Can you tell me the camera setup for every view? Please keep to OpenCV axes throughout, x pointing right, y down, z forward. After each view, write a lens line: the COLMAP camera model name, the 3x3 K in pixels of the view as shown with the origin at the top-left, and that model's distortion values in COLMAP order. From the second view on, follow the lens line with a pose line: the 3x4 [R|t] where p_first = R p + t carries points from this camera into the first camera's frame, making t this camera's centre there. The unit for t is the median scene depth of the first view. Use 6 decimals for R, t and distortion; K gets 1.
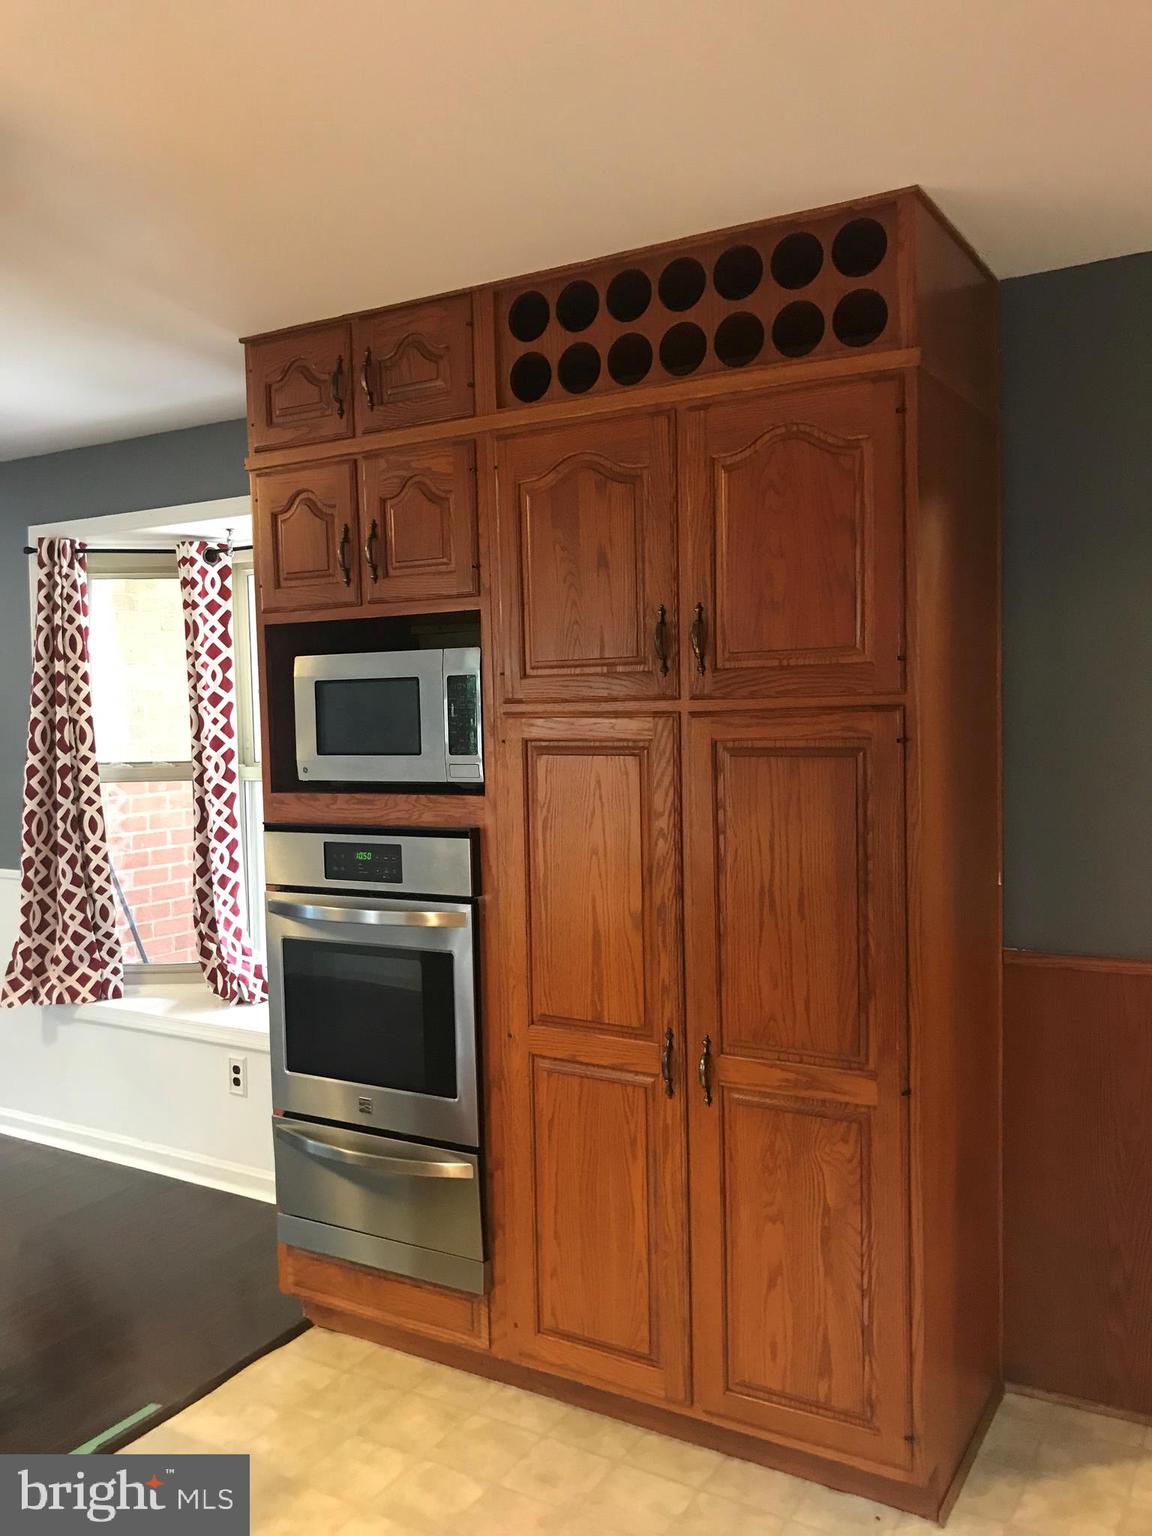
lens RADIAL K [[1241.8, 0, 576.0], [0, 1241.8, 768.0], [0, 0, 1]] dist [-0.002015, -0.012263]
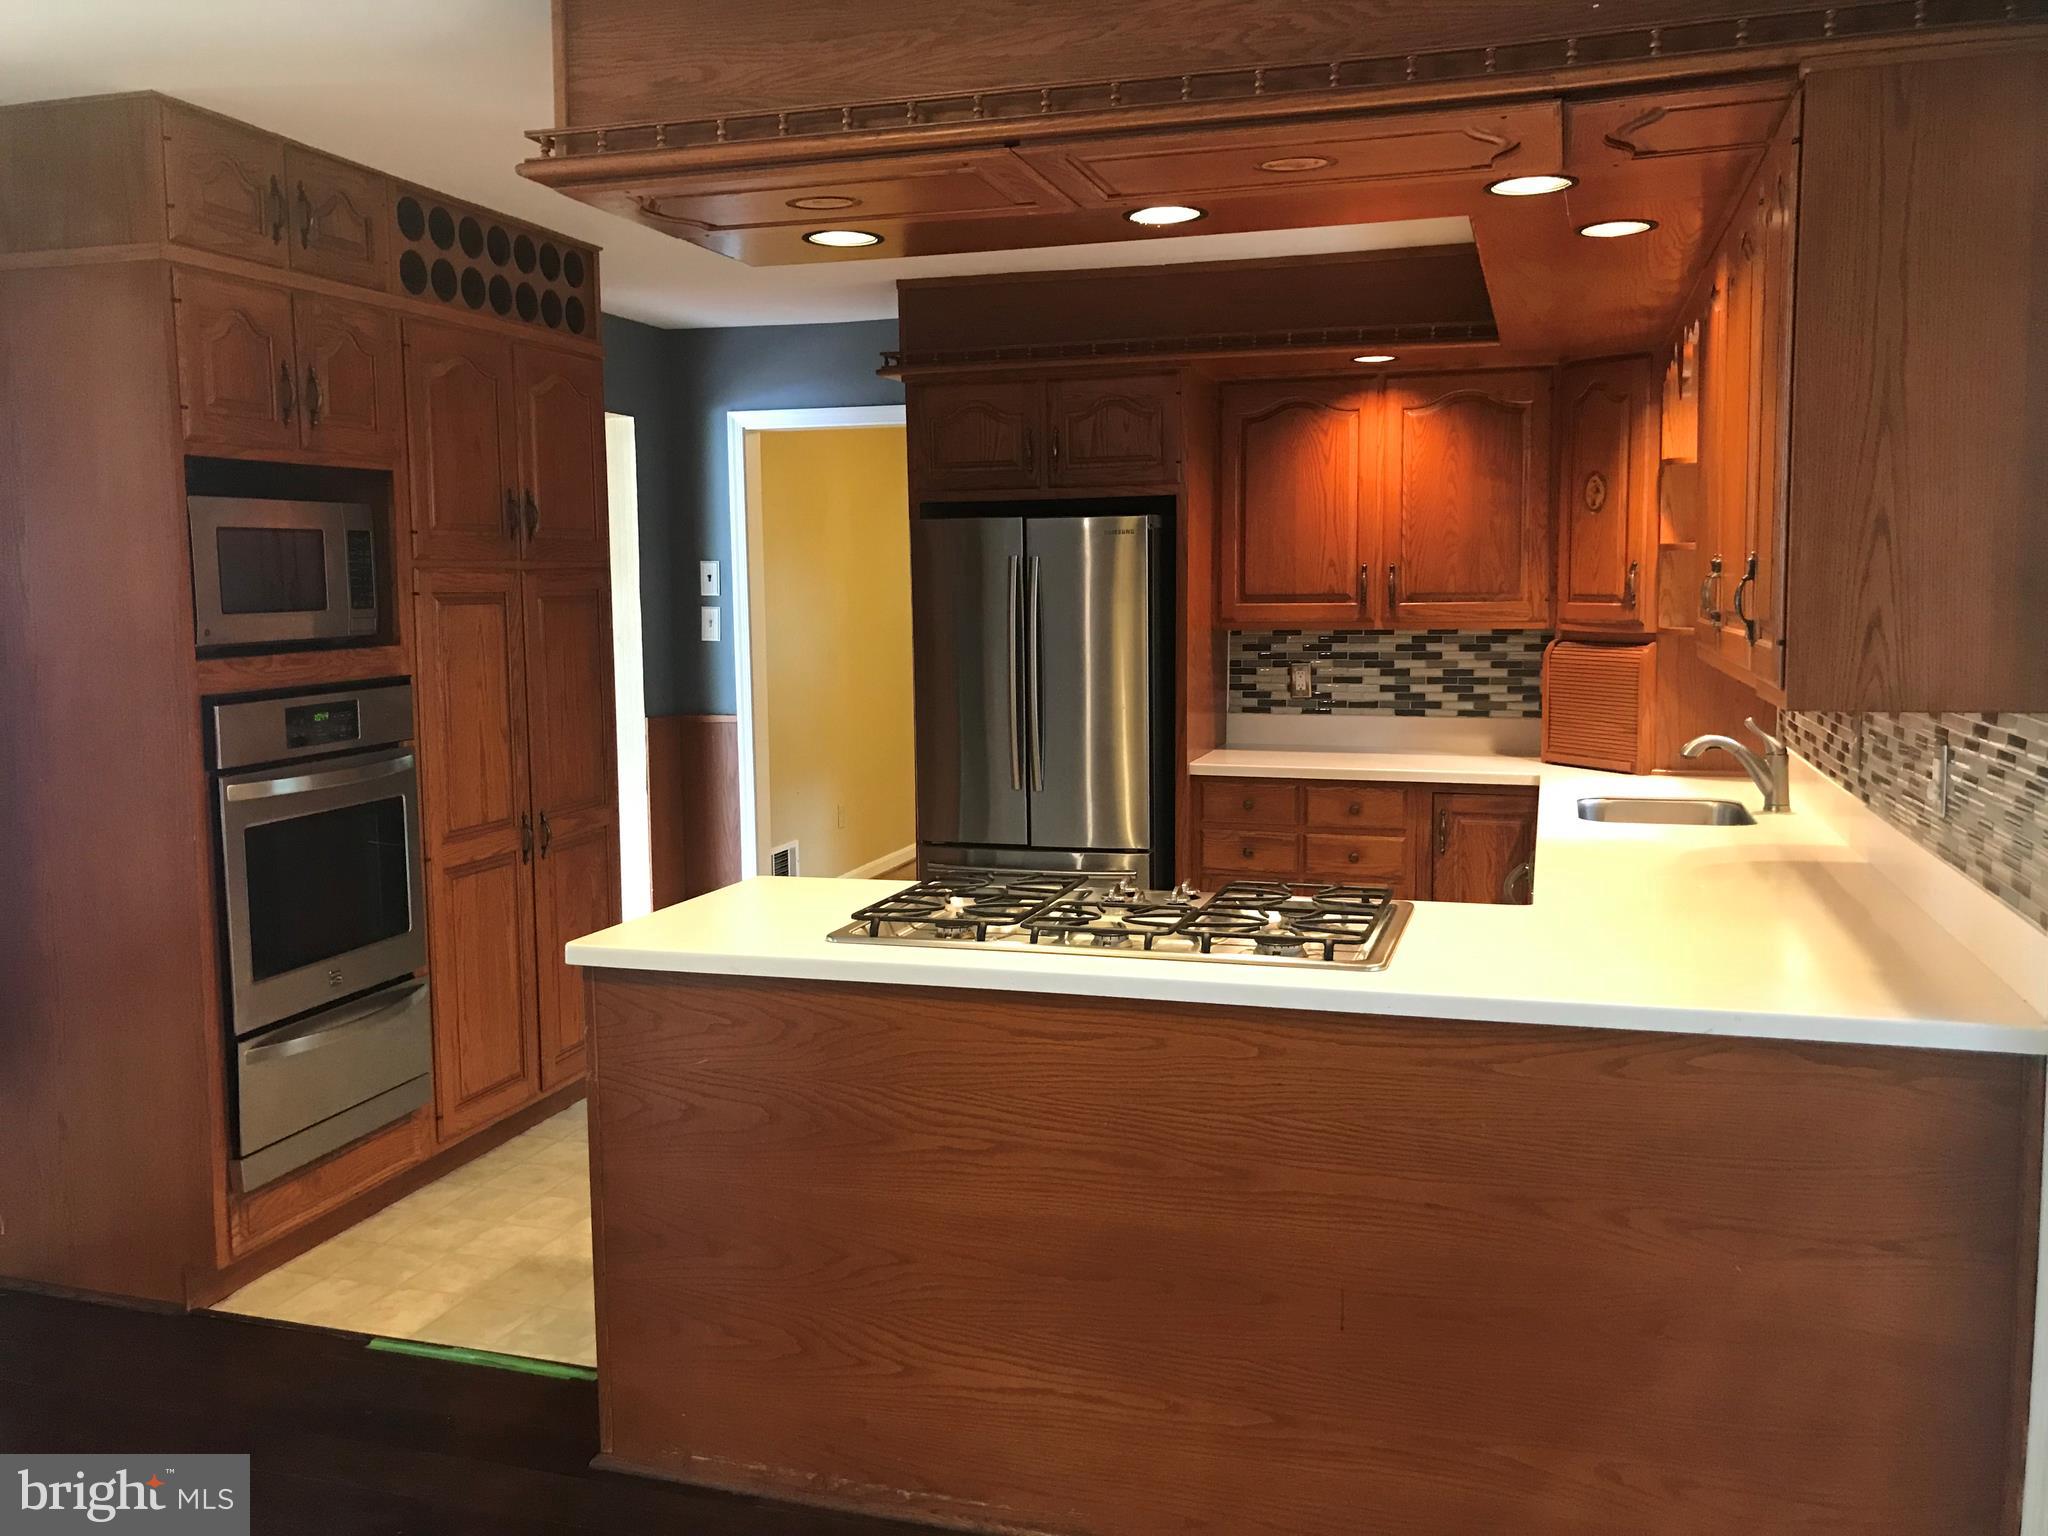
lens RADIAL K [[1693.2, 0, 948.2], [0, 1693.2, 761.7], [0, 0, 1]] dist [0.131900, -0.369099]
pose [[-0.211221, -0.079944, 0.974163, -1.682283], [0.060271, 0.993688, 0.094614, 0.010561], [-0.975578, 0.078699, -0.205070, 0.870562]]
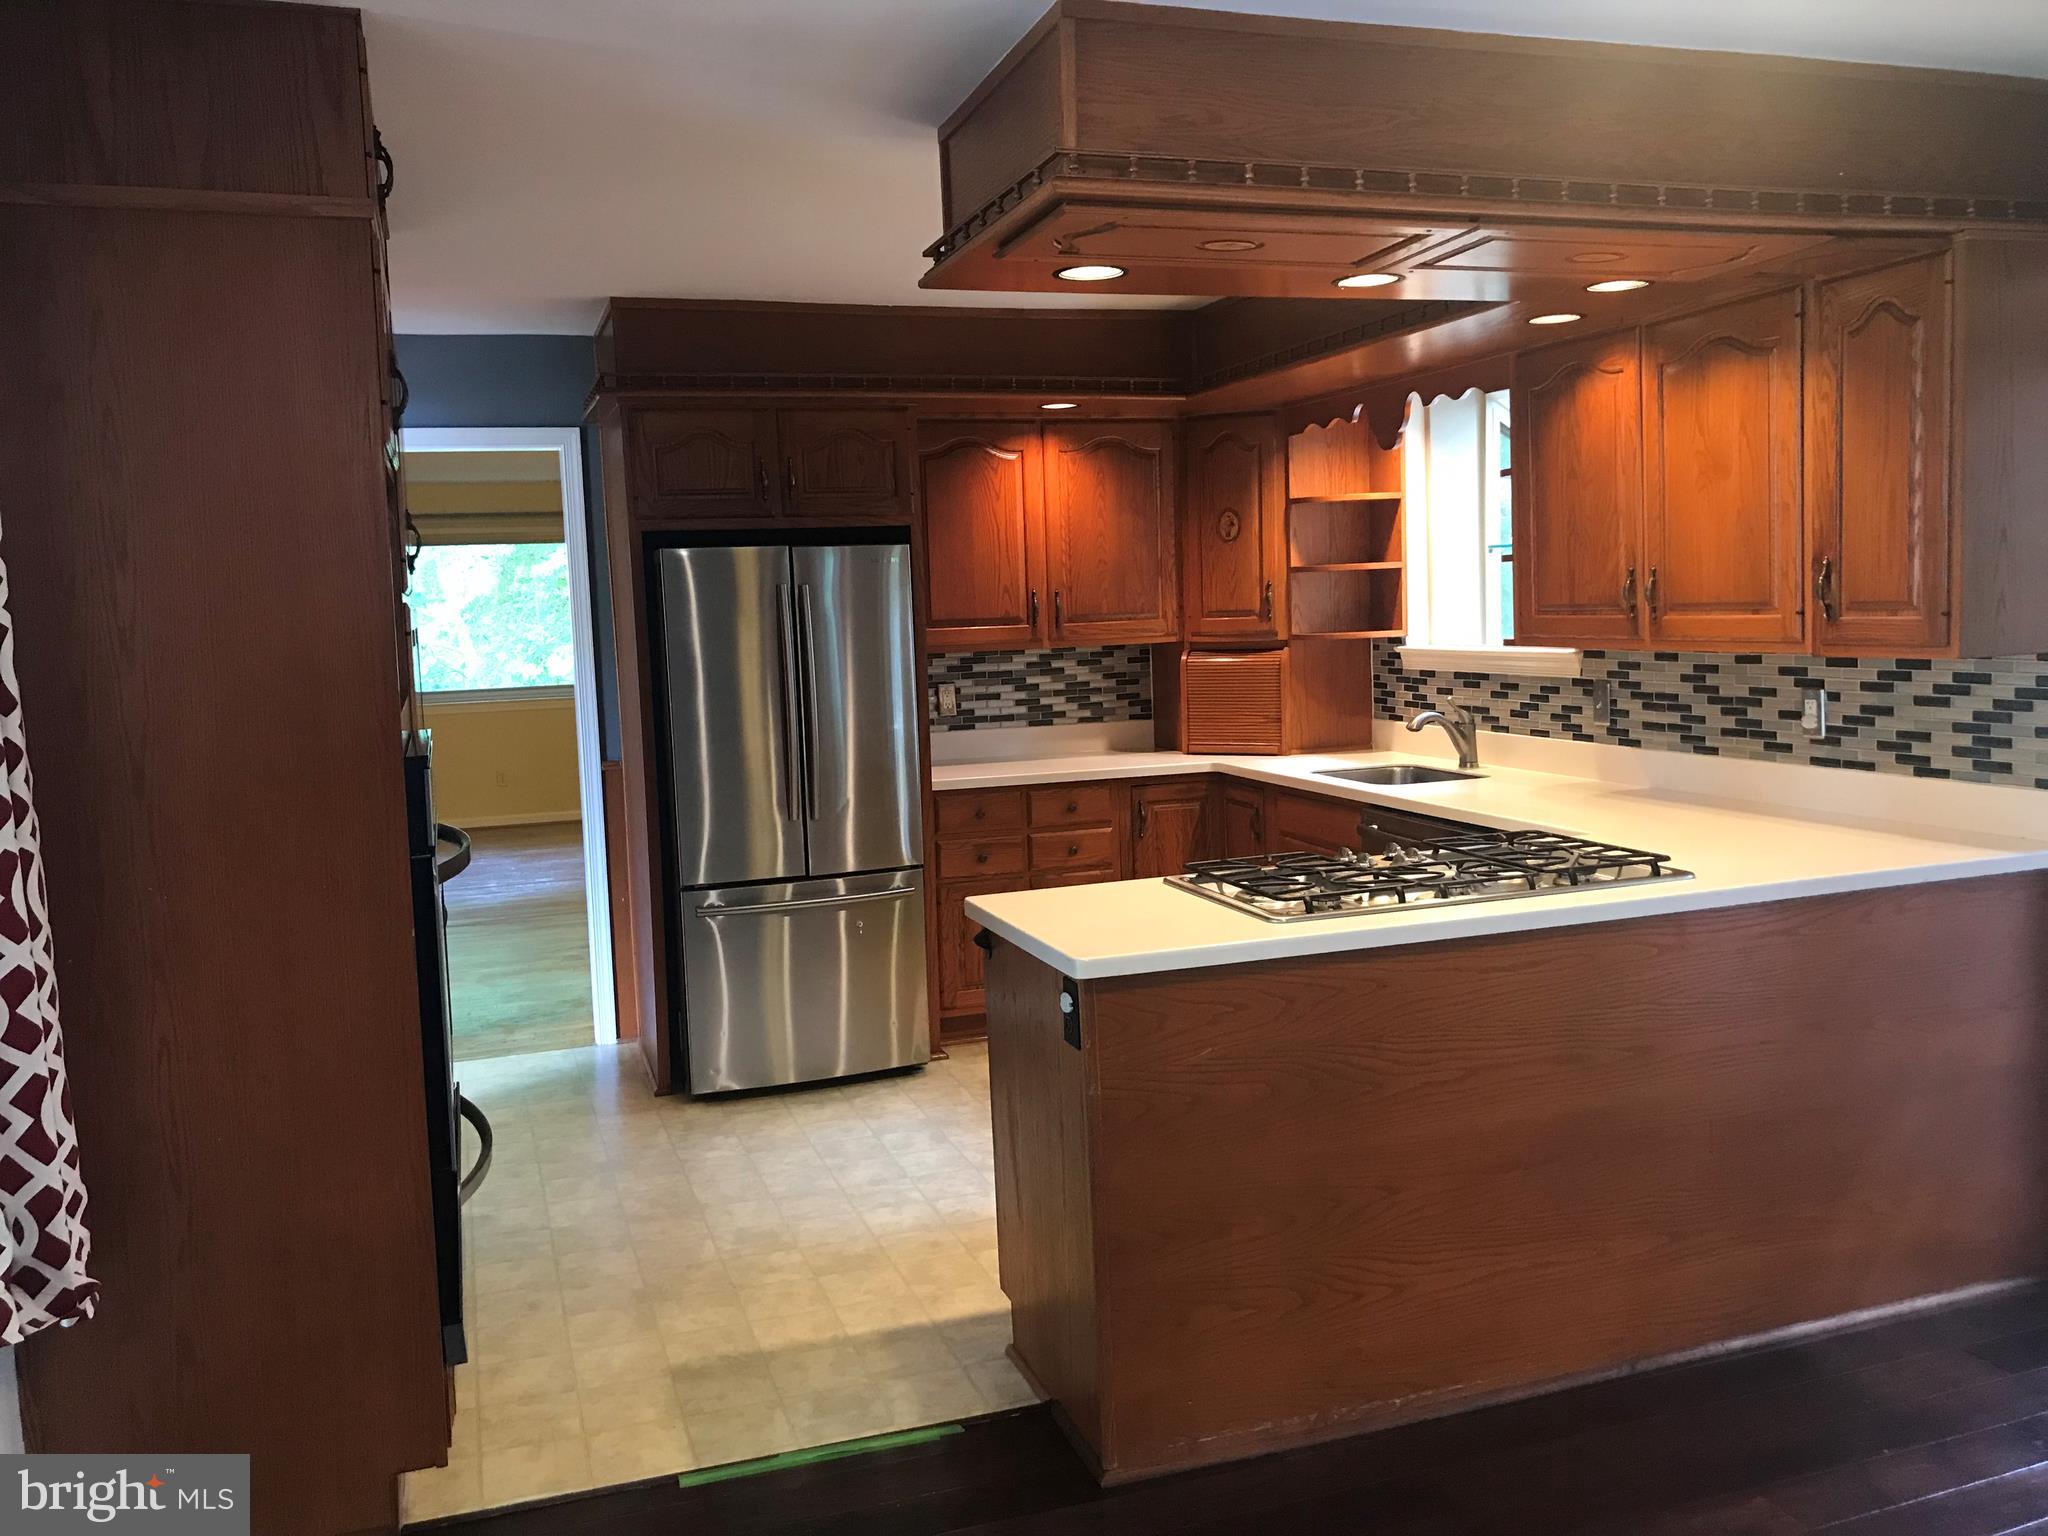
lens RADIAL K [[1720.6, 0, 1024.0], [0, 1720.6, 768.0], [0, 0, 1]] dist [0.169070, -0.476617]
pose [[-0.749613, -0.014505, 0.661718, -1.289875], [0.085125, 0.989344, 0.118118, -0.039251], [-0.656380, 0.144871, -0.740390, 1.698935]]
